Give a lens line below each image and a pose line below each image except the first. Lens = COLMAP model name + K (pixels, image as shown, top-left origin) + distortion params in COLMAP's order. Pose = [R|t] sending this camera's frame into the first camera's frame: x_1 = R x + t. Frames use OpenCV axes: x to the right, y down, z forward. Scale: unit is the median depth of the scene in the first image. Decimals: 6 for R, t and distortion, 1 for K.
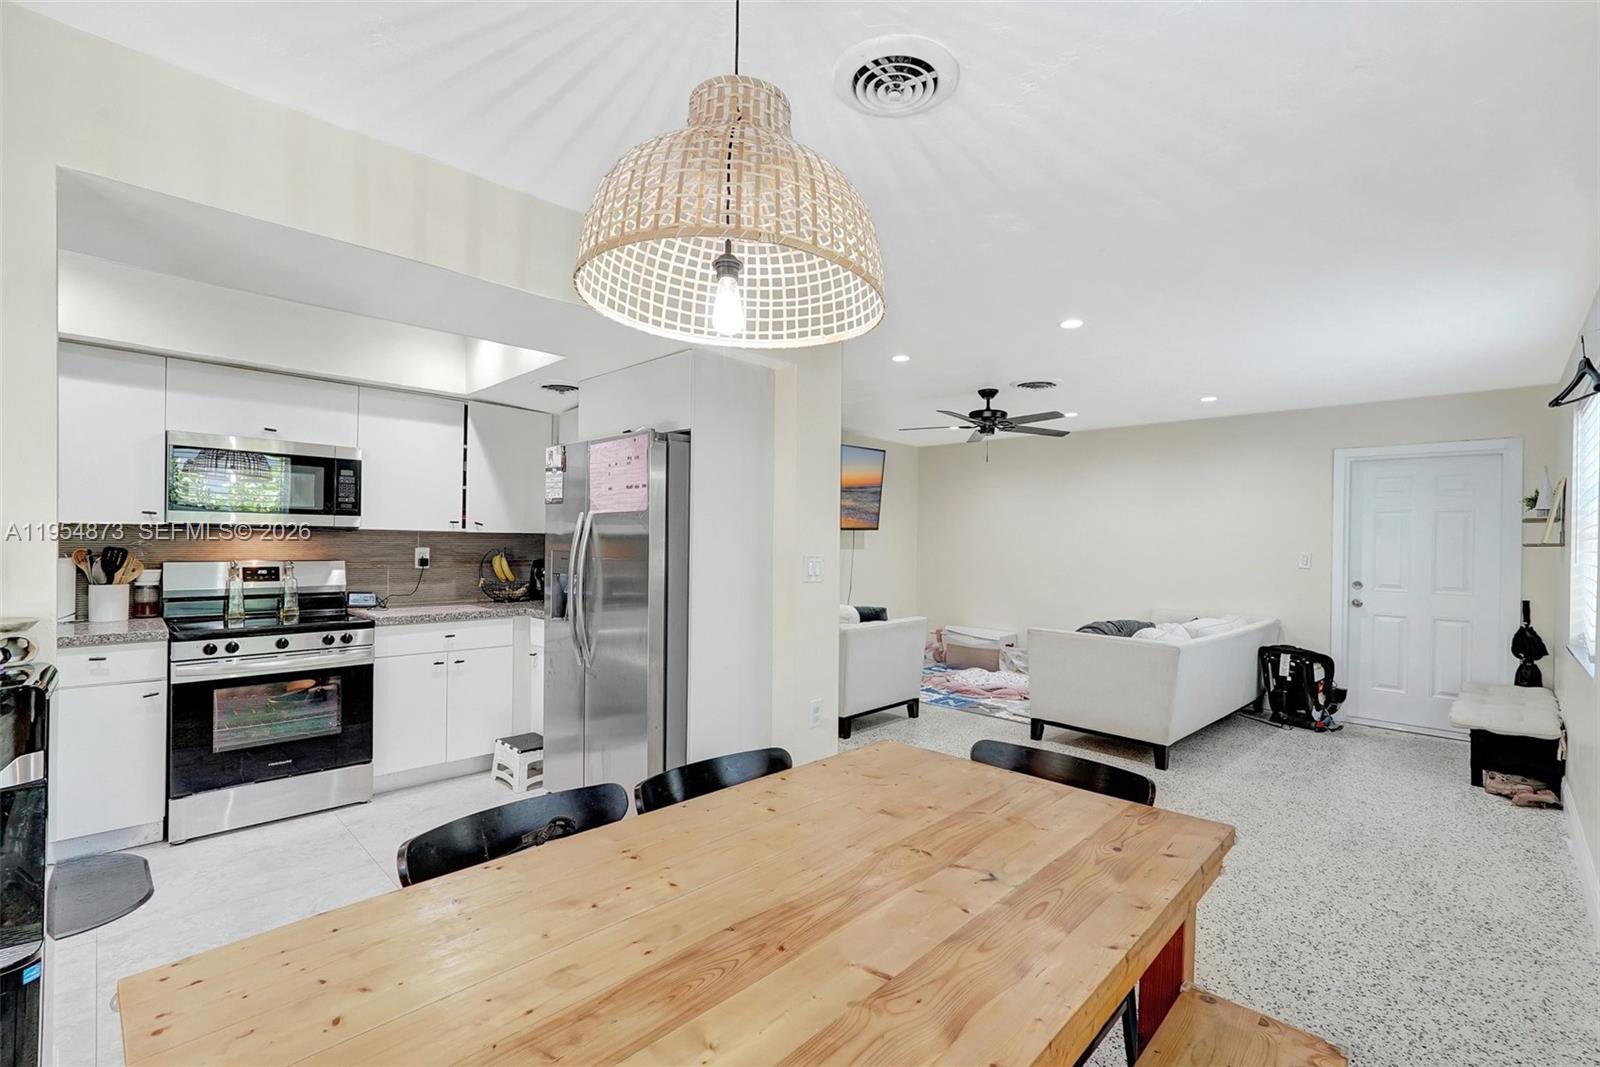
lens RADIAL K [[714.6, 0, 796.5], [0, 714.6, 539.8], [0, 0, 1]] dist [-0.025333, 0.010684]
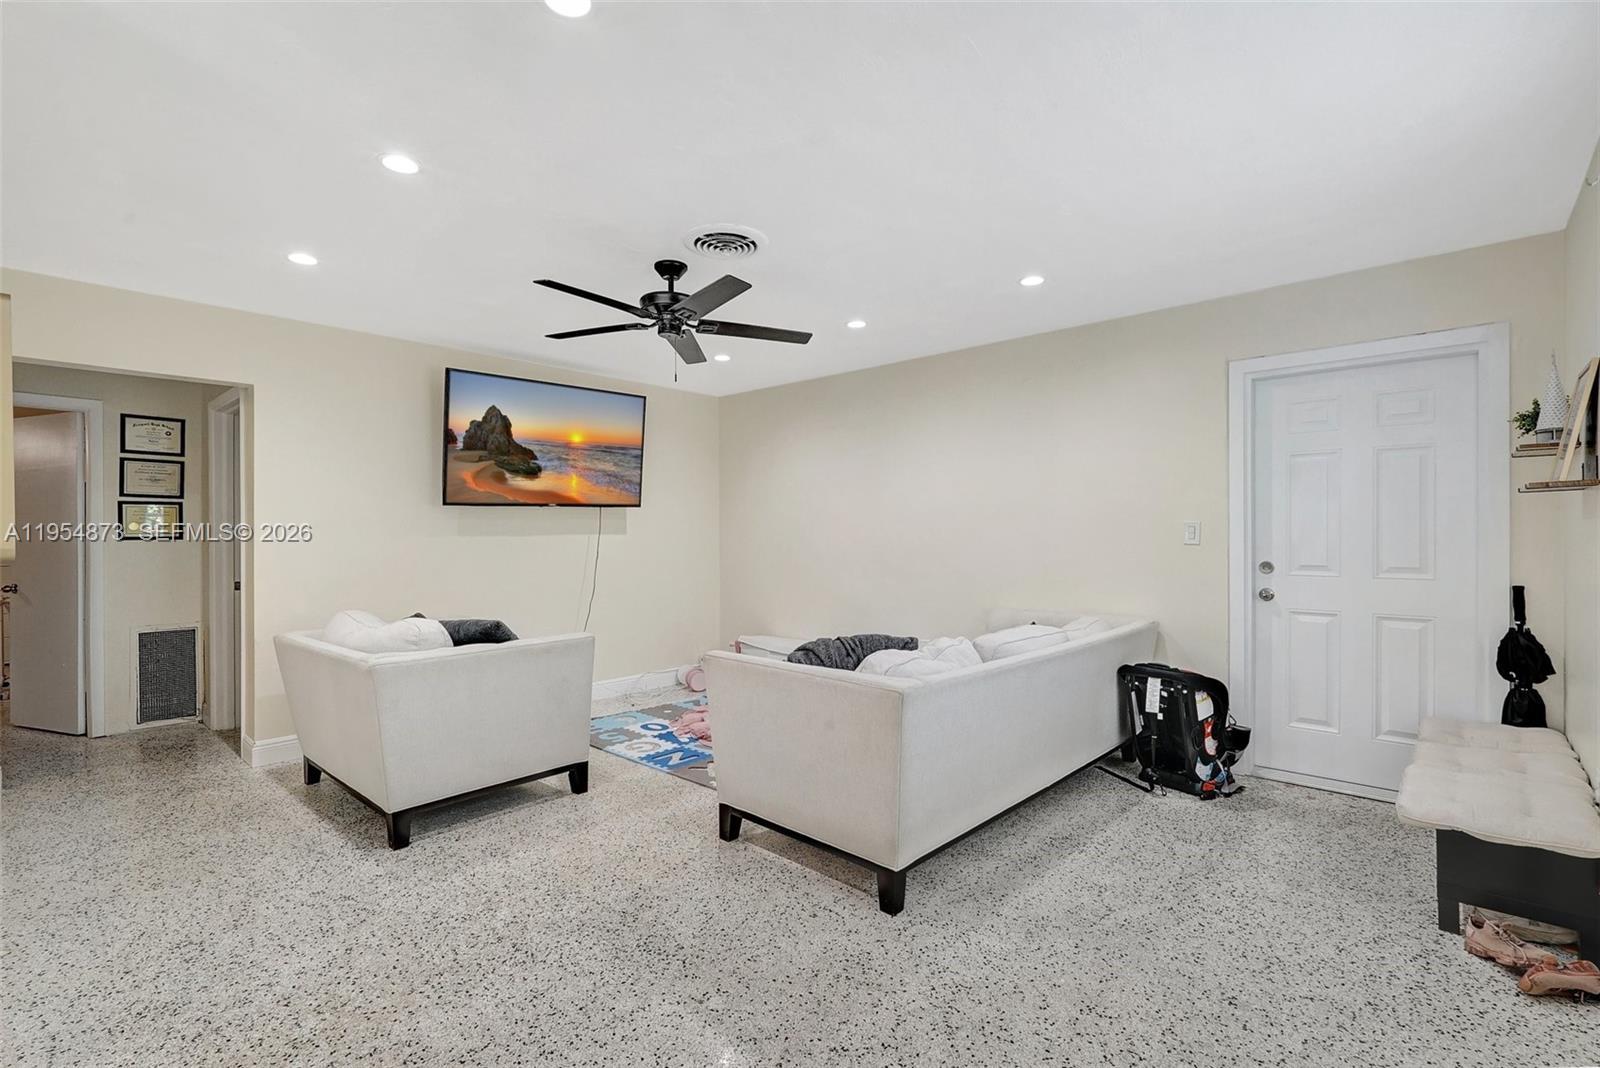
lens RADIAL K [[722.5, 0, 793.9], [0, 722.5, 526.5], [0, 0, 1]] dist [-0.025692, 0.011611]
pose [[0.999309, -0.022752, 0.029399, 0.473590], [0.022825, 0.999737, -0.002121, 0.024142], [-0.029343, 0.002790, 0.999565, 0.486141]]
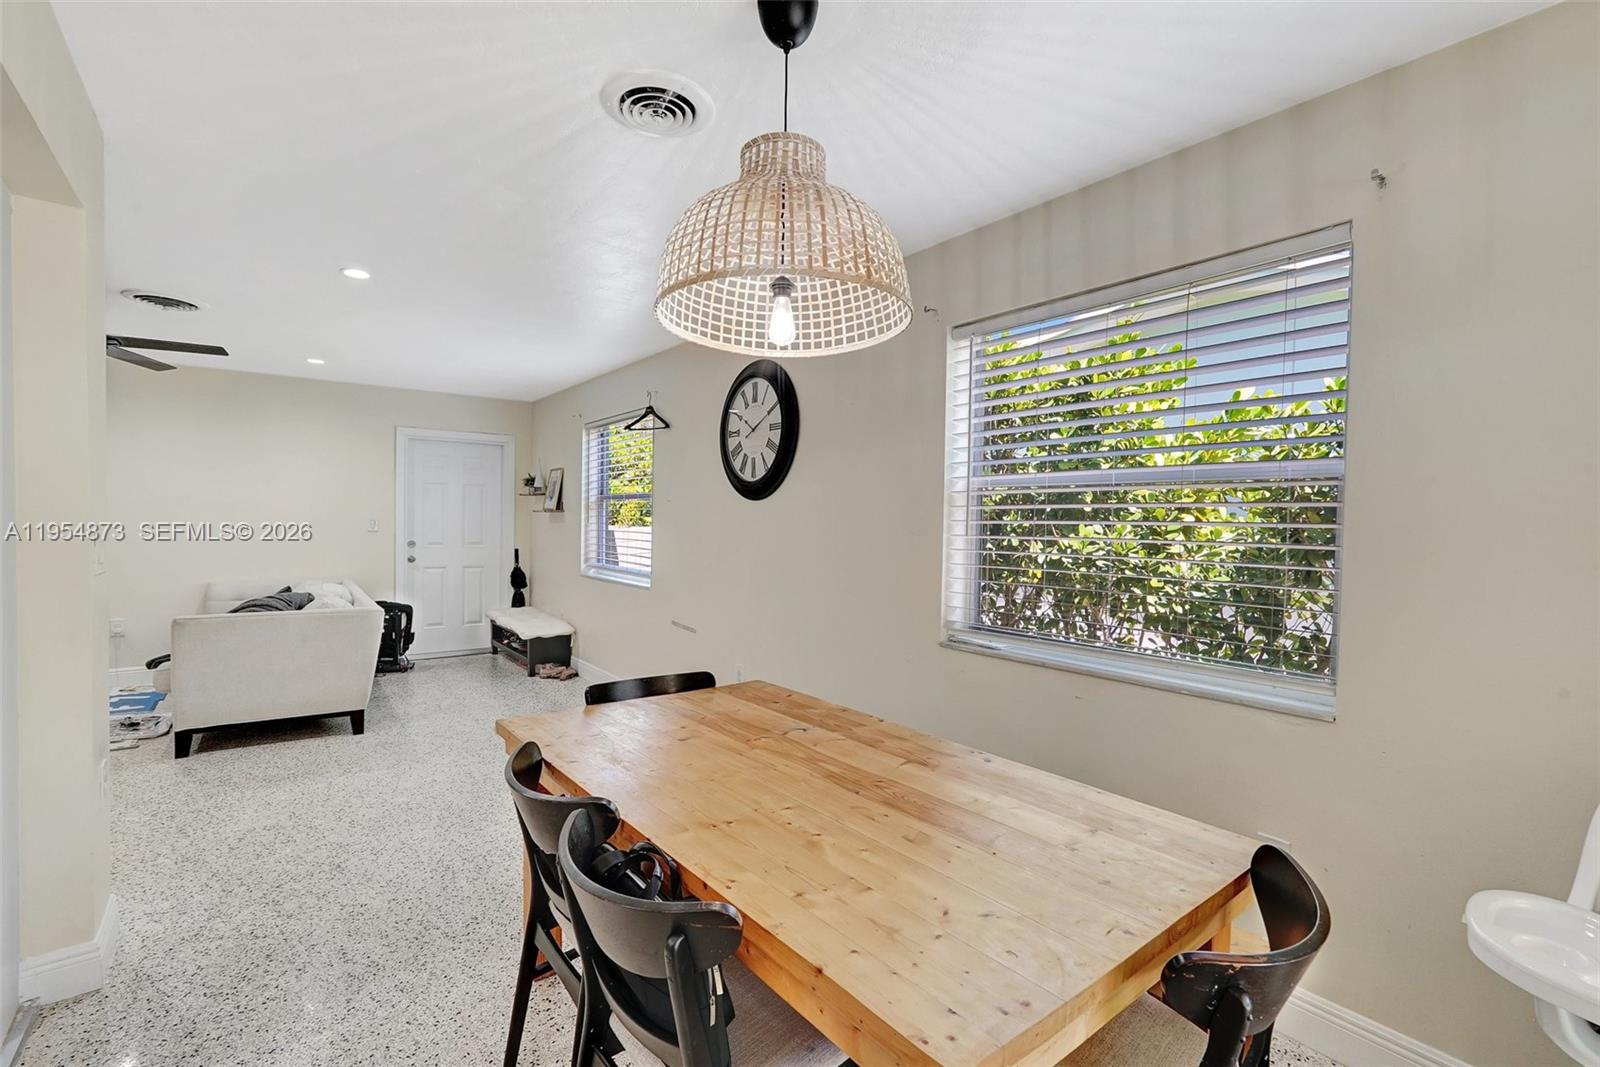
lens RADIAL K [[722.5, 0, 793.9], [0, 722.5, 526.0], [0, 0, 1]] dist [-0.025692, 0.011611]
pose [[0.140531, -0.022999, 0.989809, -0.448330], [-0.011289, 0.999628, 0.024830, -0.006803], [-0.990012, -0.014664, 0.140219, 0.271747]]
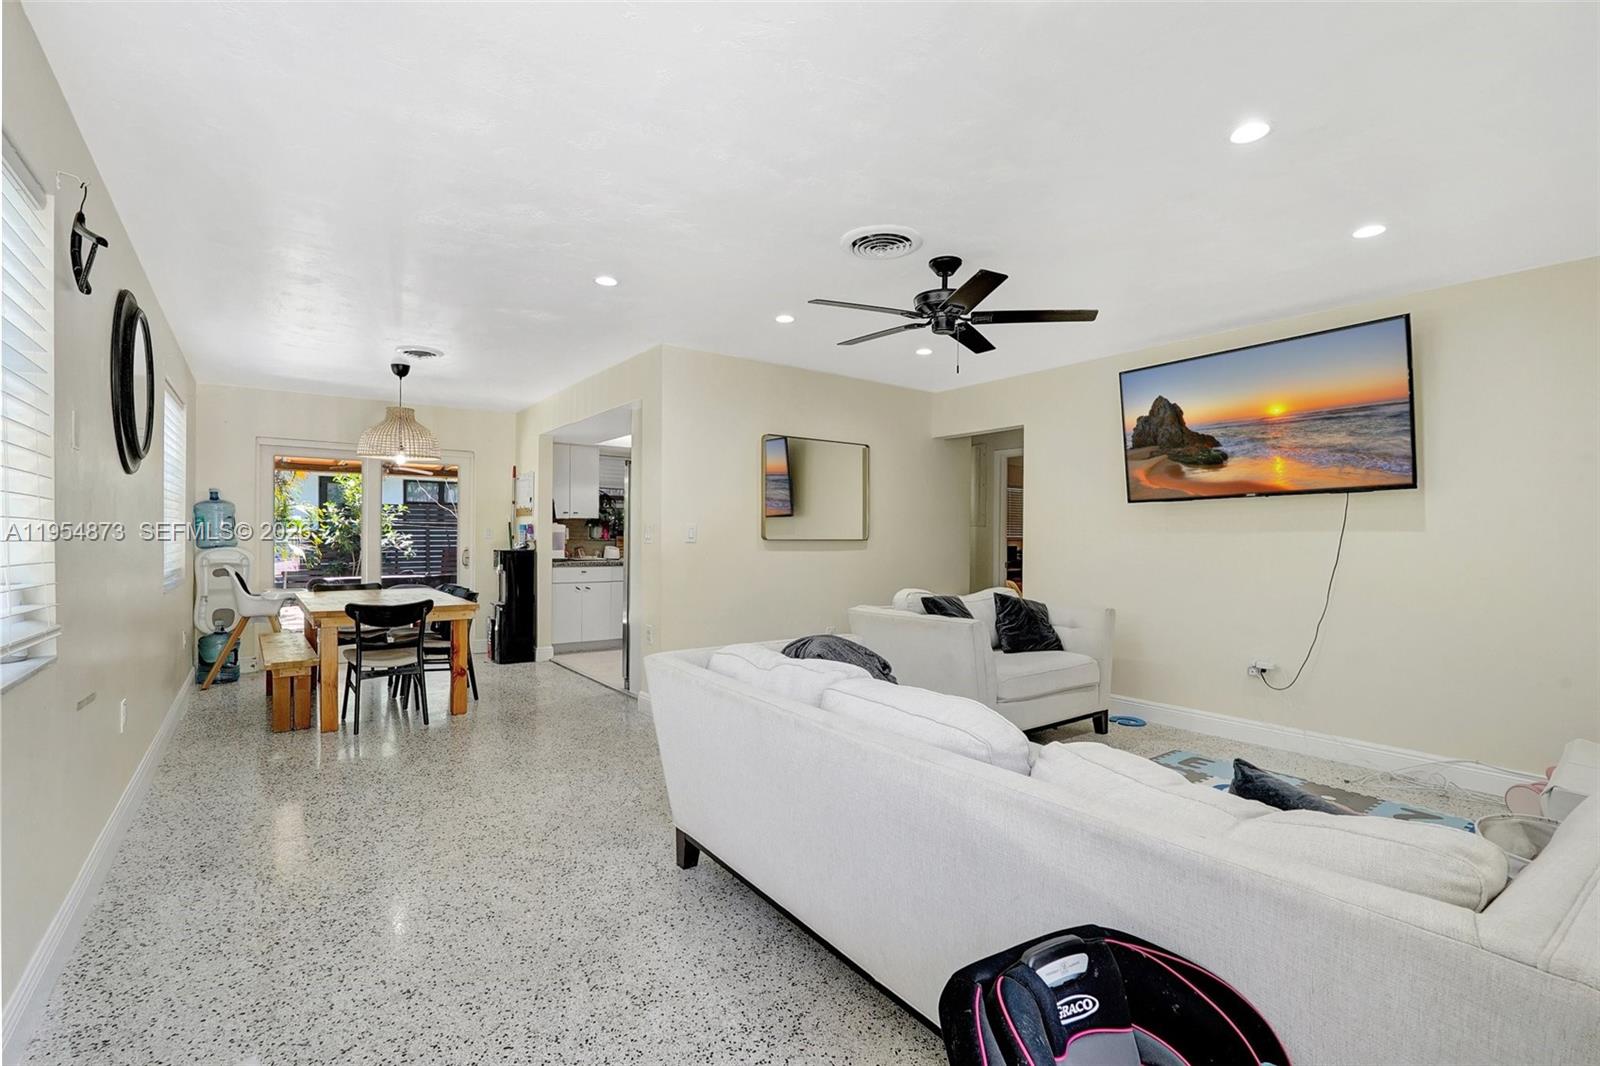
lens RADIAL K [[713.4, 0, 795.8], [0, 713.4, 538.7], [0, 0, 1]] dist [-0.015213, 0.008968]
pose [[-0.145468, -0.009395, -0.989318, 1.213141], [-0.011140, 0.999907, -0.007858, 0.048744], [0.989300, 0.009878, -0.145559, 1.298962]]
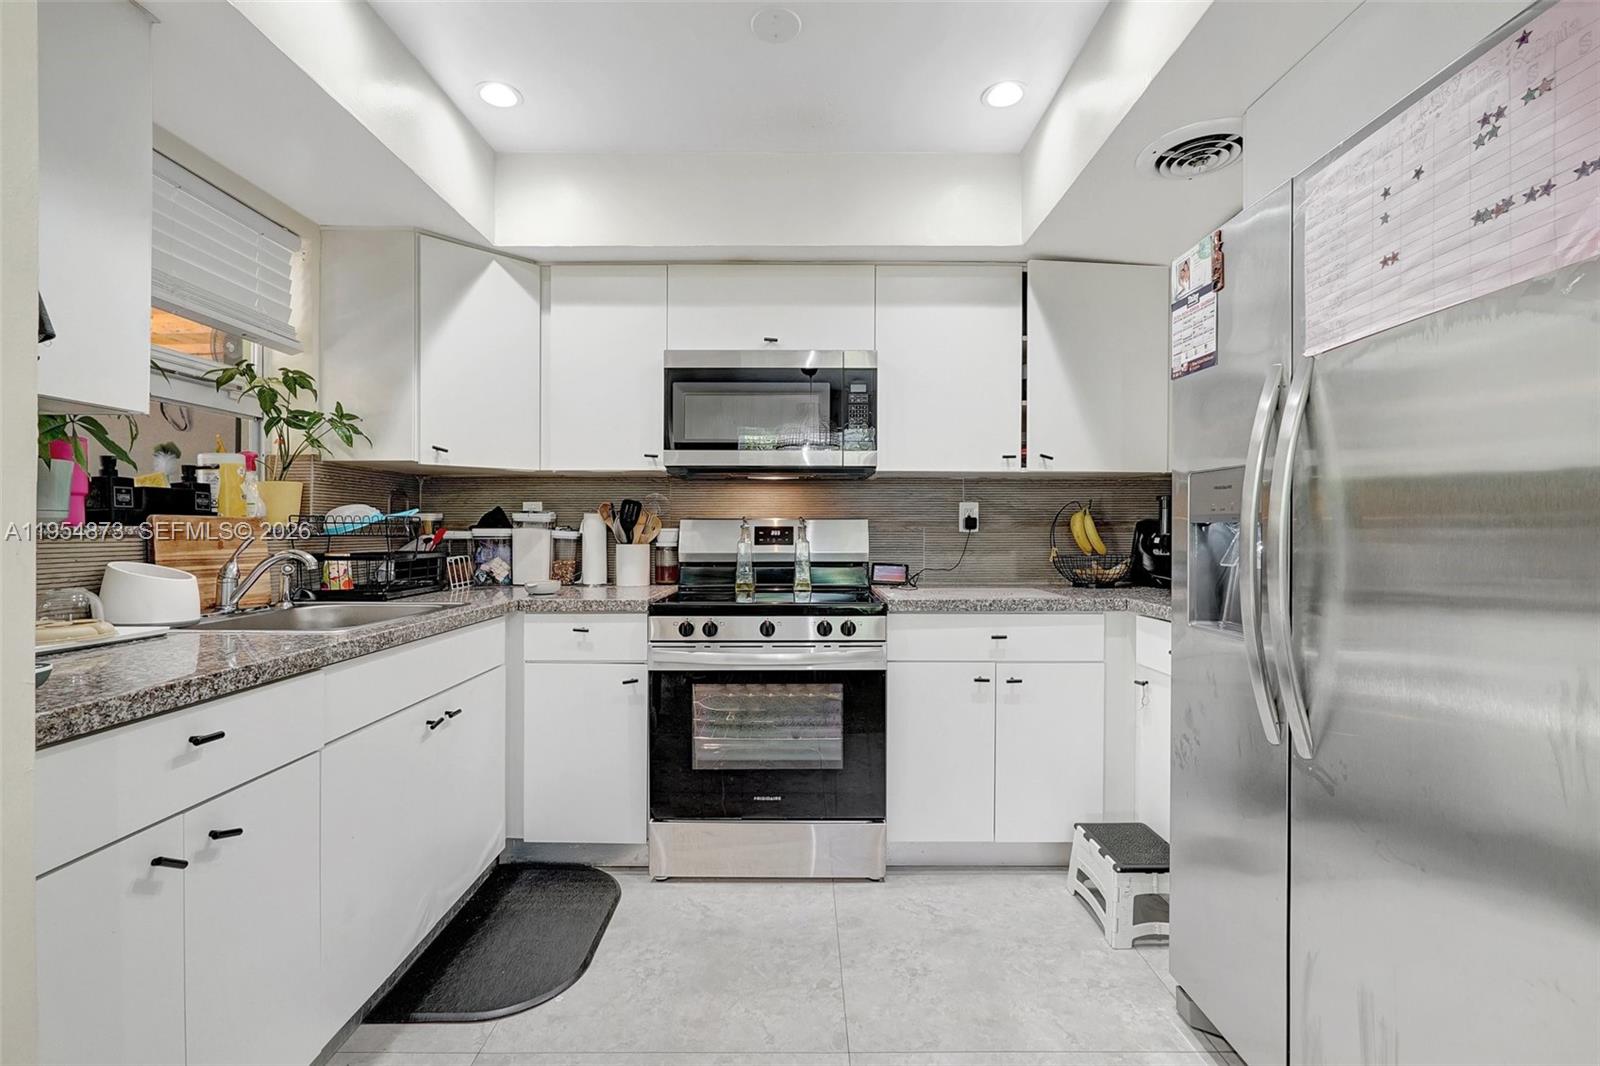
lens RADIAL K [[704.0, 0, 800.0], [0, 704.0, 533.0], [0, 0, 1]] dist [-0.025141, 0.009308]
pose [[0.708665, -0.010287, -0.705470, -0.183472], [0.008534, 0.999946, -0.006009, 0.048483], [0.705494, -0.001762, 0.708714, 0.452265]]
